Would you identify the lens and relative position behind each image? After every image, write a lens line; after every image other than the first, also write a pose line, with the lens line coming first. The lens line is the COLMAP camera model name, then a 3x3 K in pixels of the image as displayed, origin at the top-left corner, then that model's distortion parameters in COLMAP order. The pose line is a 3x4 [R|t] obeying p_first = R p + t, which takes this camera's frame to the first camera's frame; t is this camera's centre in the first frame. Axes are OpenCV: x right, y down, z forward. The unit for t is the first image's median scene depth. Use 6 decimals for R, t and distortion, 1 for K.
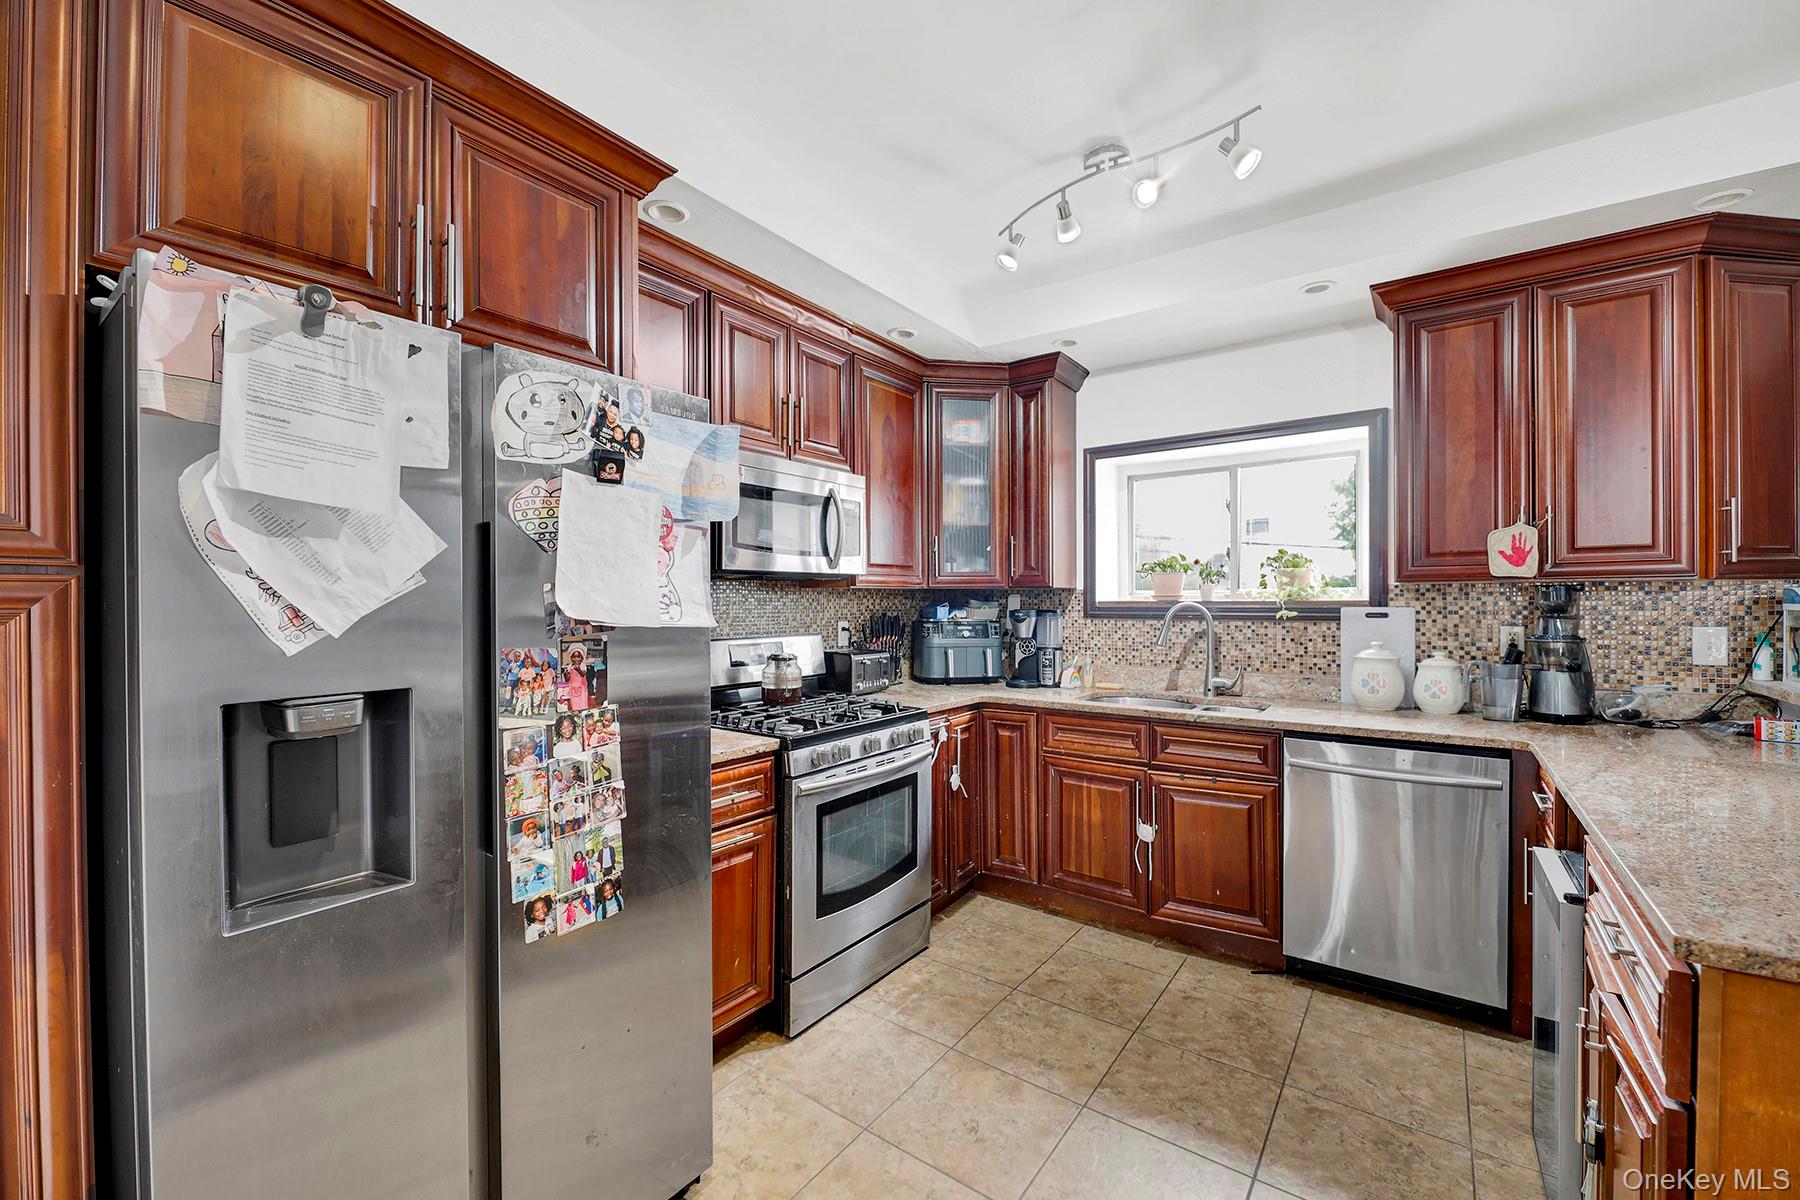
lens RADIAL K [[737.1, 0, 891.9], [0, 737.1, 601.7], [0, 0, 1]] dist [-0.000461, -0.004312]
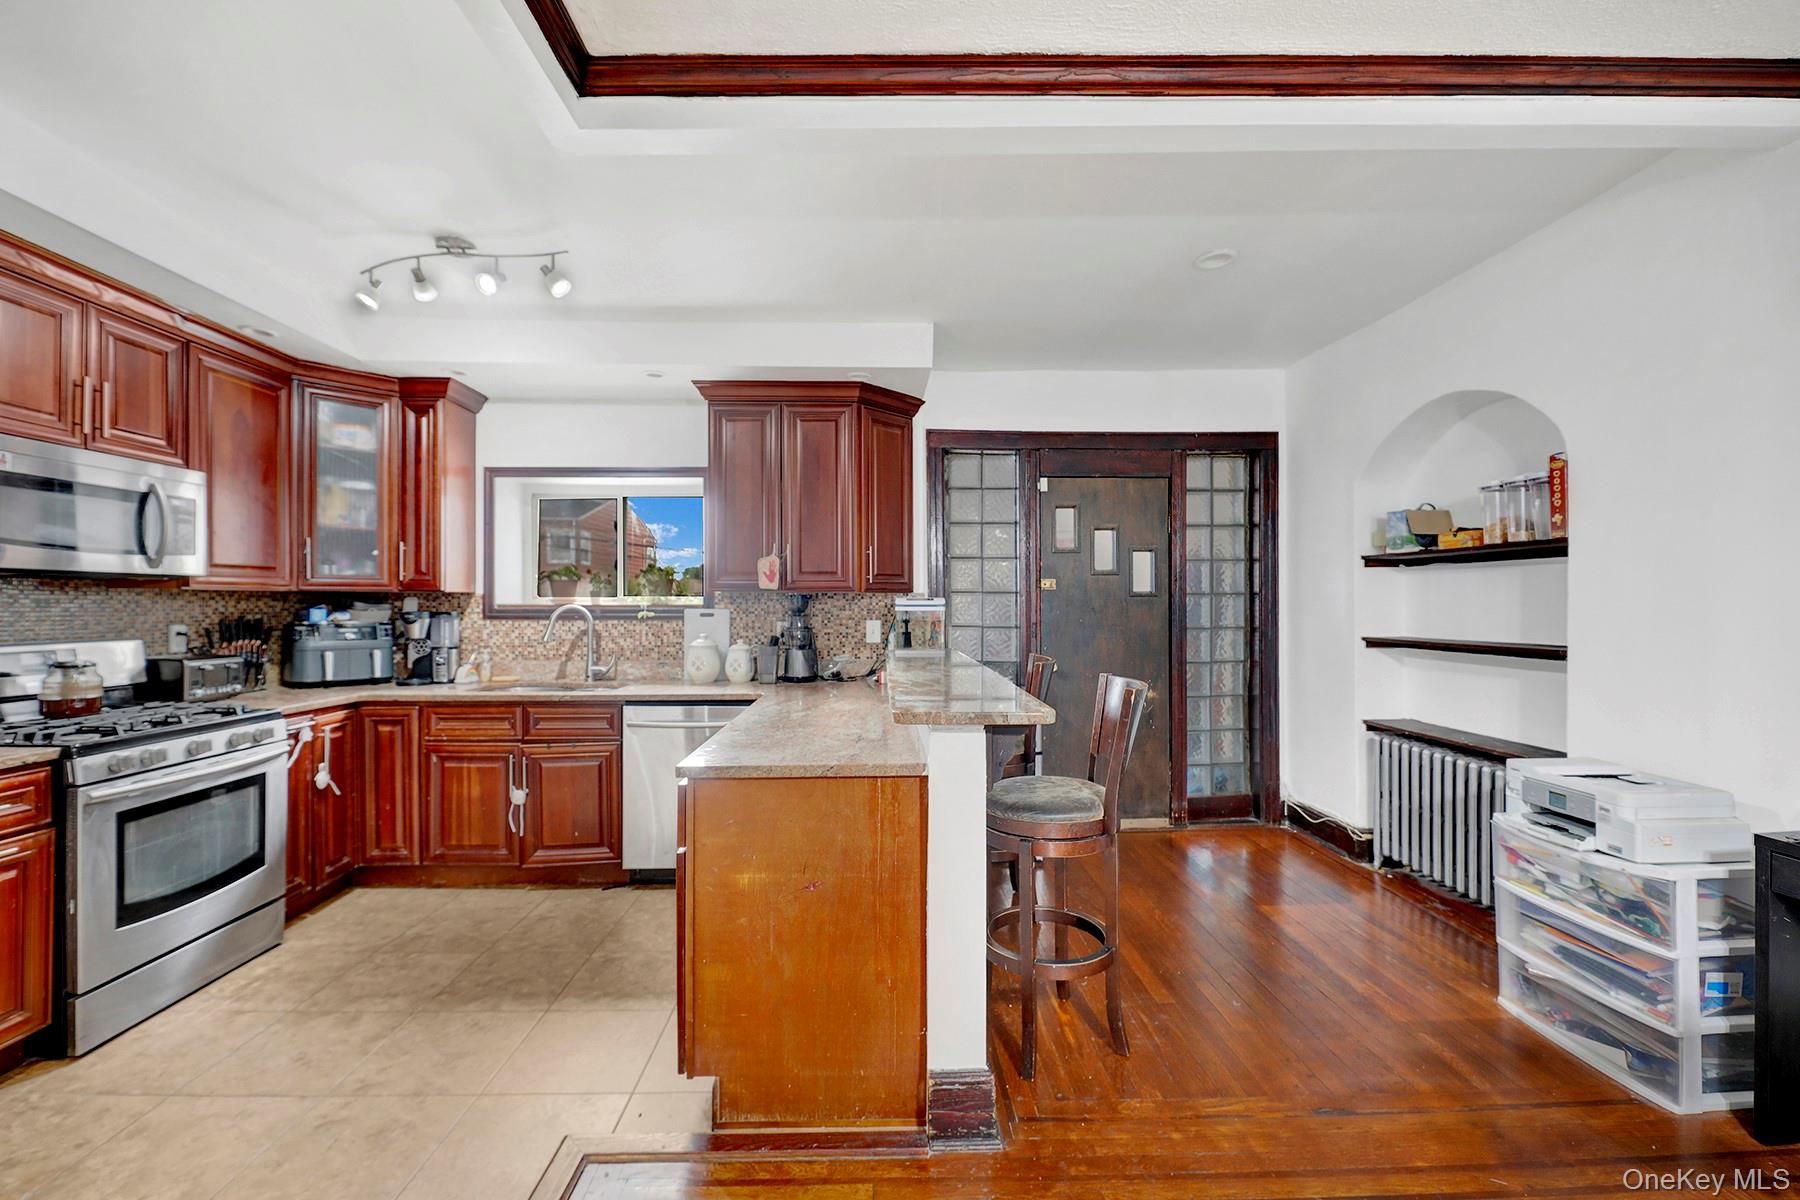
lens RADIAL K [[731.9, 0, 901.6], [0, 731.9, 601.9], [0, 0, 1]] dist [-0.000218, -0.004570]
pose [[0.782472, 0.005525, 0.622661, 0.091054], [-0.002683, 0.999981, -0.005502, 0.000748], [-0.622680, 0.002635, 0.782473, -0.324959]]
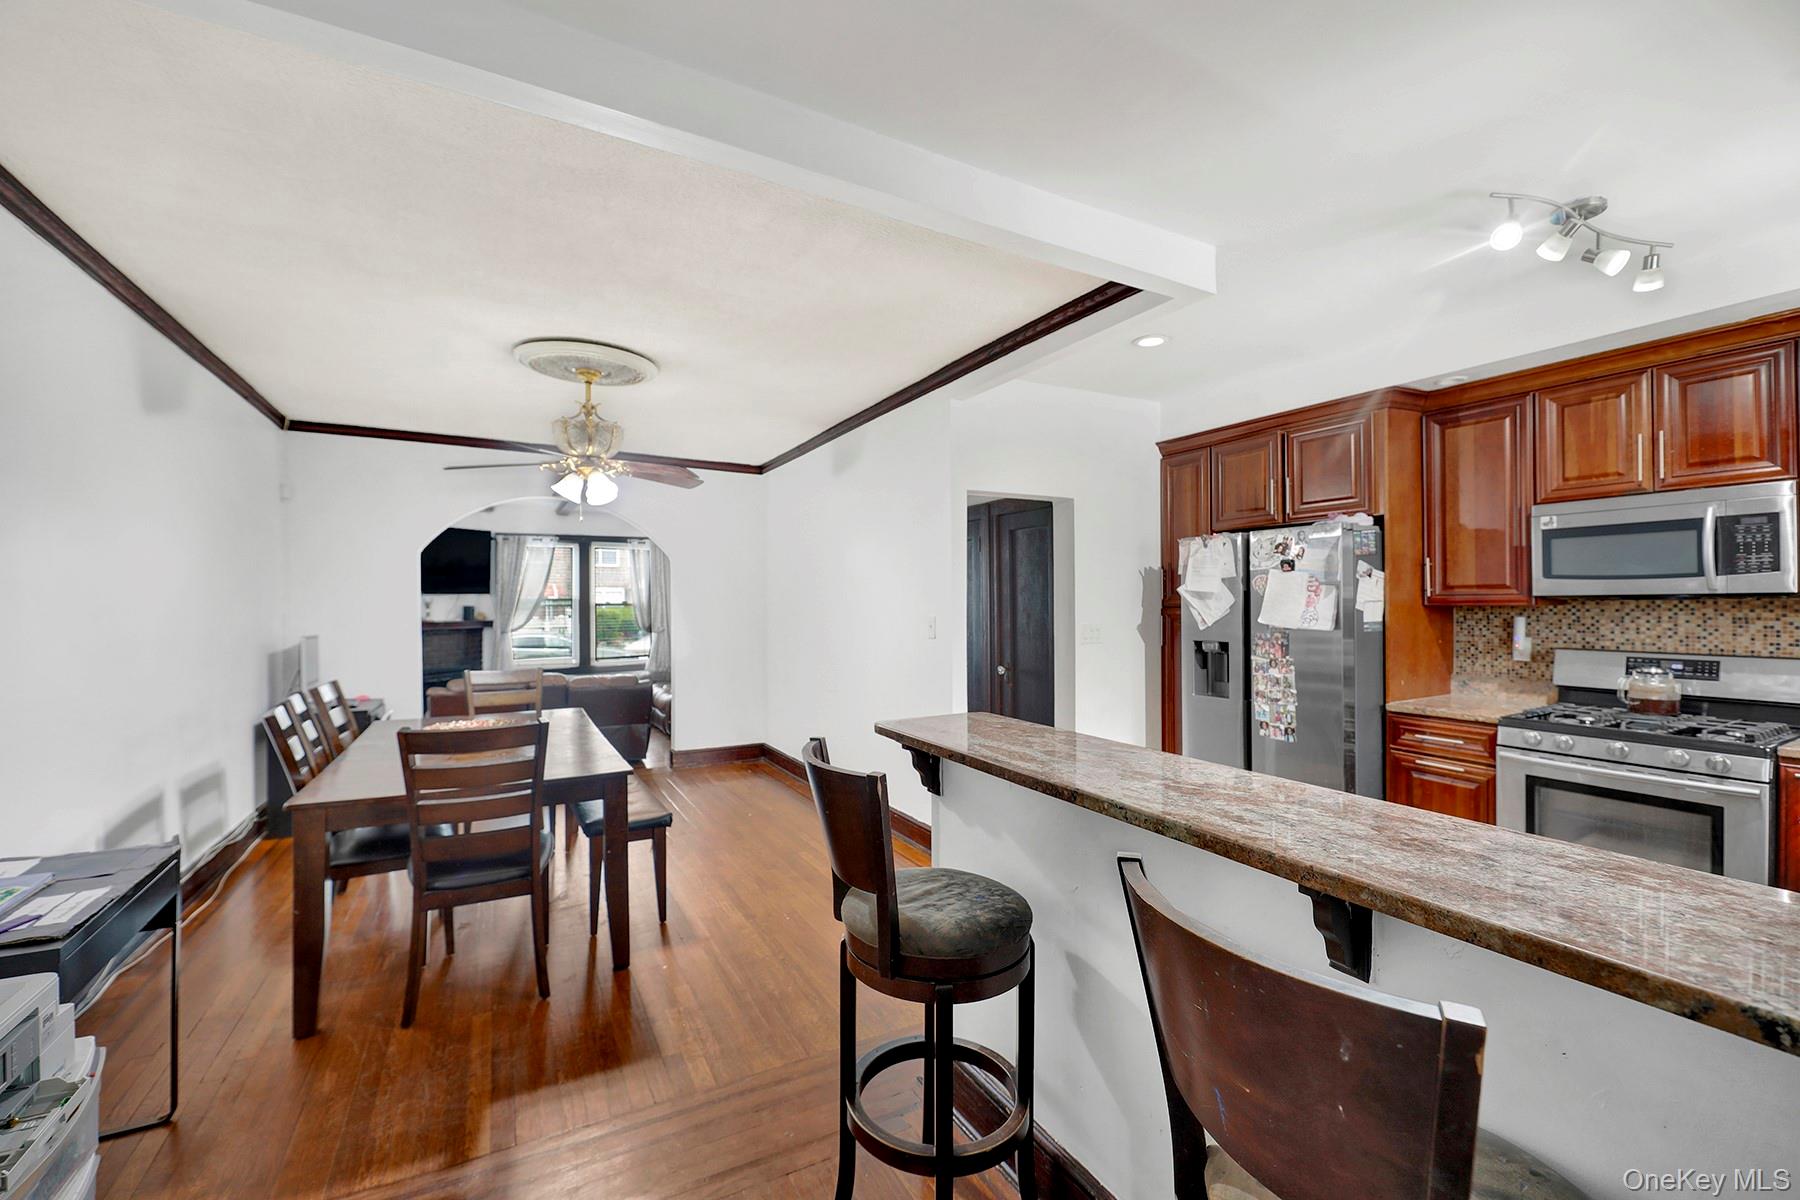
lens RADIAL K [[730.3, 0, 891.0], [0, 730.3, 601.1], [0, 0, 1]] dist [0.001109, -0.003485]
pose [[-0.426680, 0.005033, -0.904389, 1.294041], [0.005938, 0.999979, 0.002763, -0.038208], [0.904383, -0.004191, -0.426701, 0.433138]]
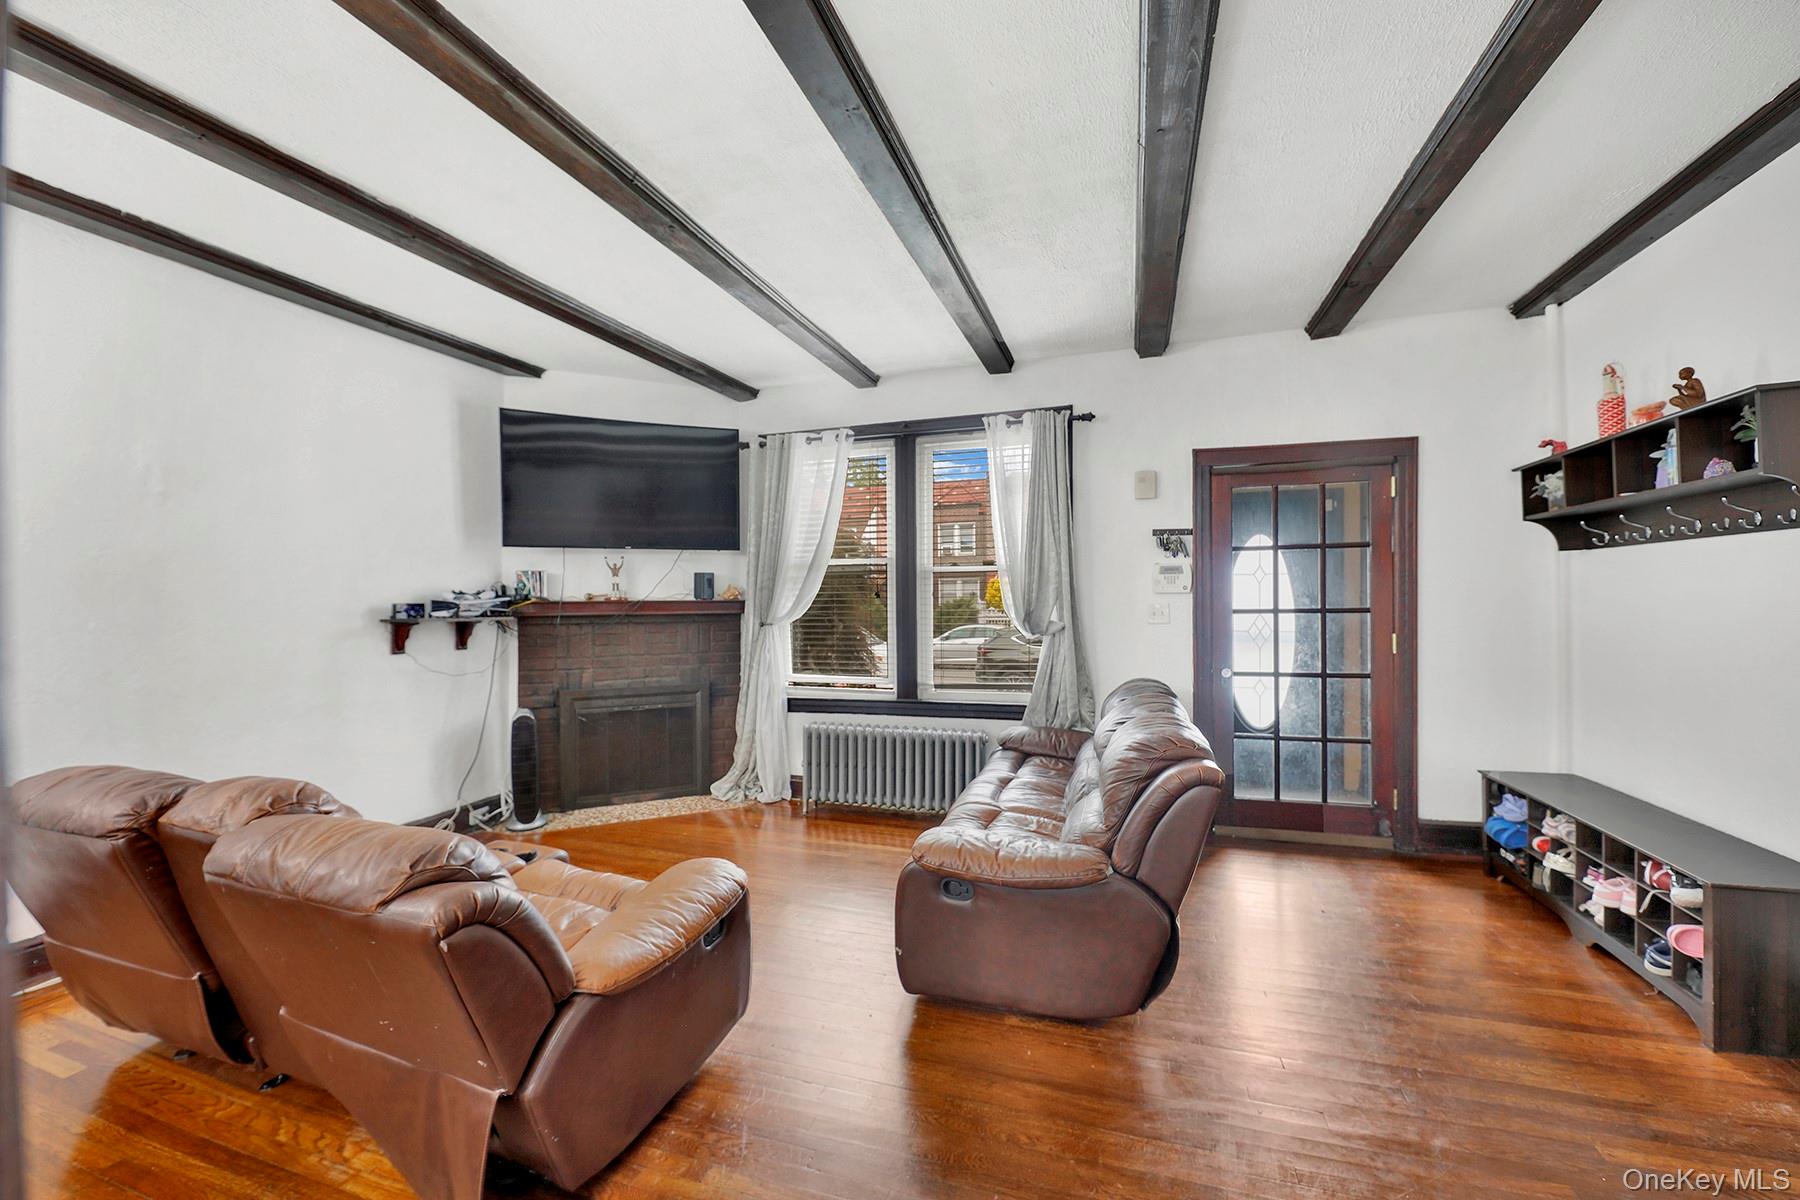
lens RADIAL K [[737.1, 0, 891.9], [0, 737.1, 601.7], [0, 0, 1]] dist [-0.000461, -0.004312]
pose [[-0.950424, 0.009988, -0.310797, -0.879629], [0.009733, 0.999950, 0.002373, 0.058165], [0.310805, -0.000770, -0.950473, -0.914775]]
